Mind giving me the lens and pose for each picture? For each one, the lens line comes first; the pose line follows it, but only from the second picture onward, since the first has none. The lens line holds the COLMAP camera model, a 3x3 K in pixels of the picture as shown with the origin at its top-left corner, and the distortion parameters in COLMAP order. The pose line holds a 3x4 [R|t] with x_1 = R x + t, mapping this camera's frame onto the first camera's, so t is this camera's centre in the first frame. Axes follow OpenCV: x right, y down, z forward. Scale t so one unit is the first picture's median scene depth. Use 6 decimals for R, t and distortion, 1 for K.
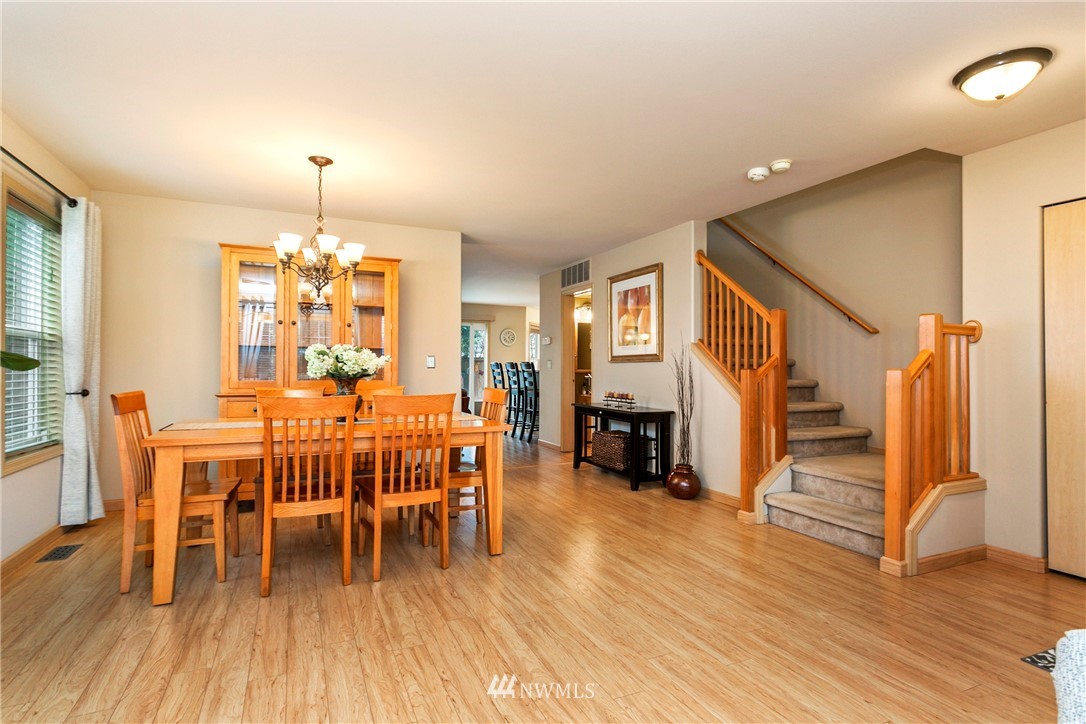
lens RADIAL K [[536.1, 0, 547.4], [0, 536.1, 351.1], [0, 0, 1]] dist [0.005431, 0.000464]
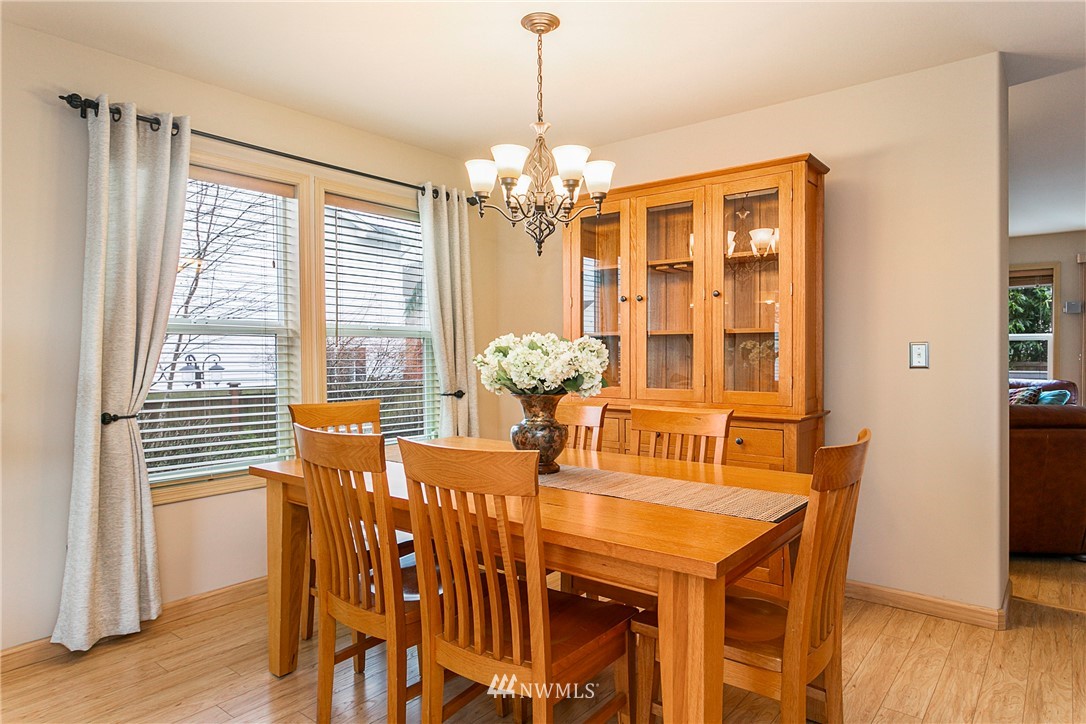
lens RADIAL K [[666.0, 0, 539.3], [0, 666.0, 350.1], [0, 0, 1]] dist [-0.008813, 0.001289]
pose [[0.448036, -0.006755, -0.893990, 0.249031], [0.028495, 0.999571, 0.006728, -0.000157], [0.893561, -0.028489, 0.448036, 0.717476]]
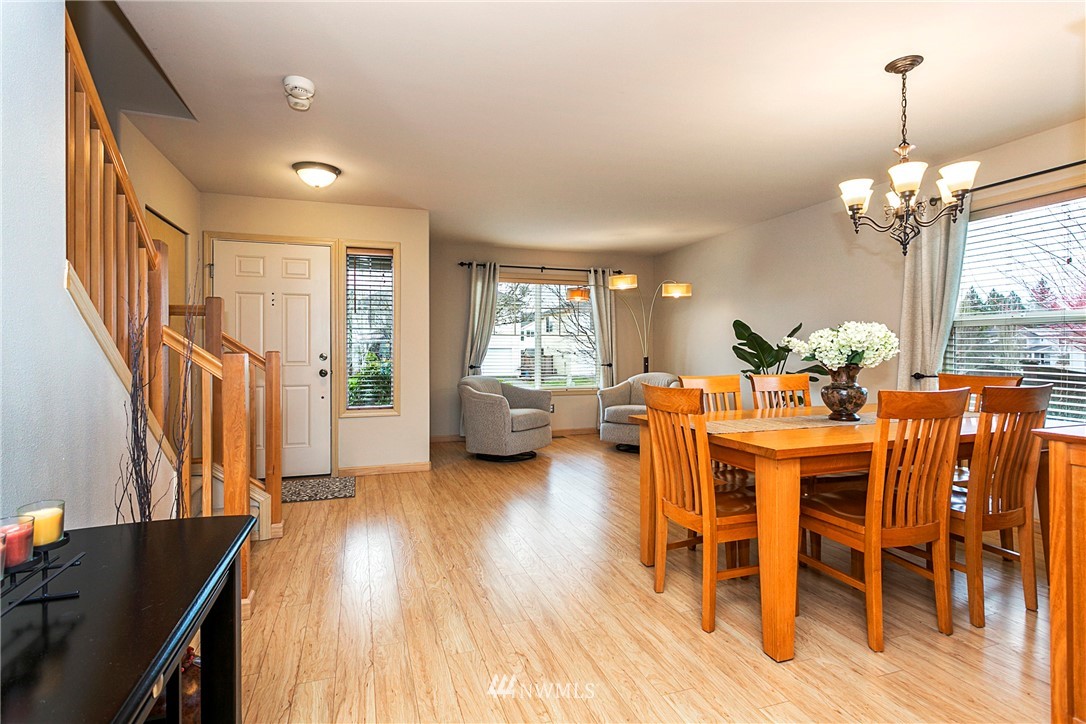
lens RADIAL K [[560.0, 0, 549.4], [0, 560.0, 356.9], [0, 0, 1]] dist [-0.001845, 0.000013]
pose [[-0.995589, -0.001727, 0.093802, -0.022138], [-0.003296, 0.999857, -0.016574, 0.055014], [-0.093760, -0.016811, -0.995453, 1.927713]]
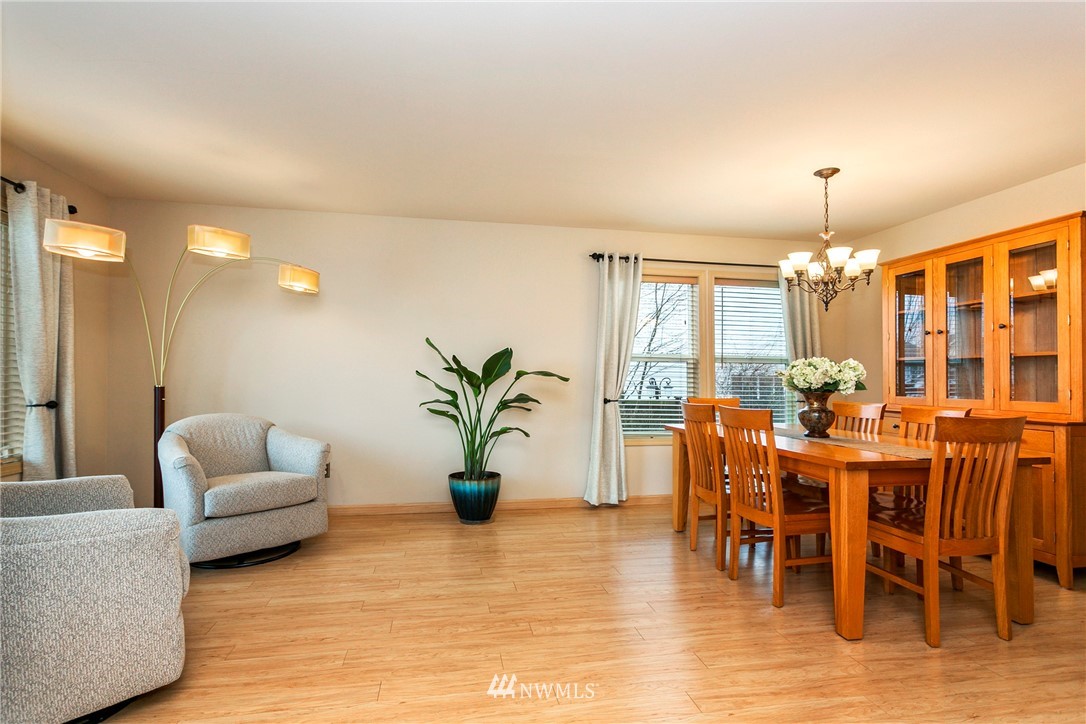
lens RADIAL K [[538.5, 0, 539.6], [0, 538.5, 375.9], [0, 0, 1]] dist [0.004312, 0.000385]
pose [[-0.233371, -0.009983, -0.972336, 0.713631], [0.017189, 0.999749, -0.014390, 0.026622], [0.972236, -0.020071, -0.233141, 0.769011]]
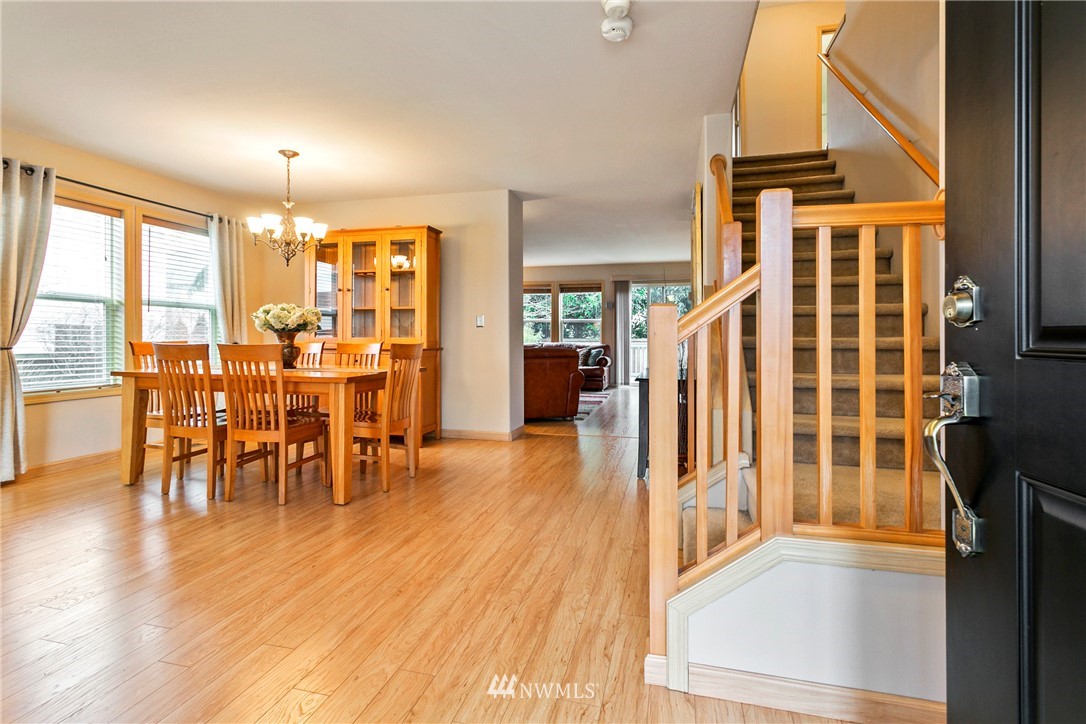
lens RADIAL K [[523.4, 0, 539.3], [0, 523.4, 331.9], [0, 0, 1]] dist [0.001399, -0.000153]
pose [[0.779774, -0.003484, -0.626051, 0.816066], [0.015376, 0.999789, 0.013587, 0.044141], [0.625872, -0.020221, 0.779664, 0.462923]]
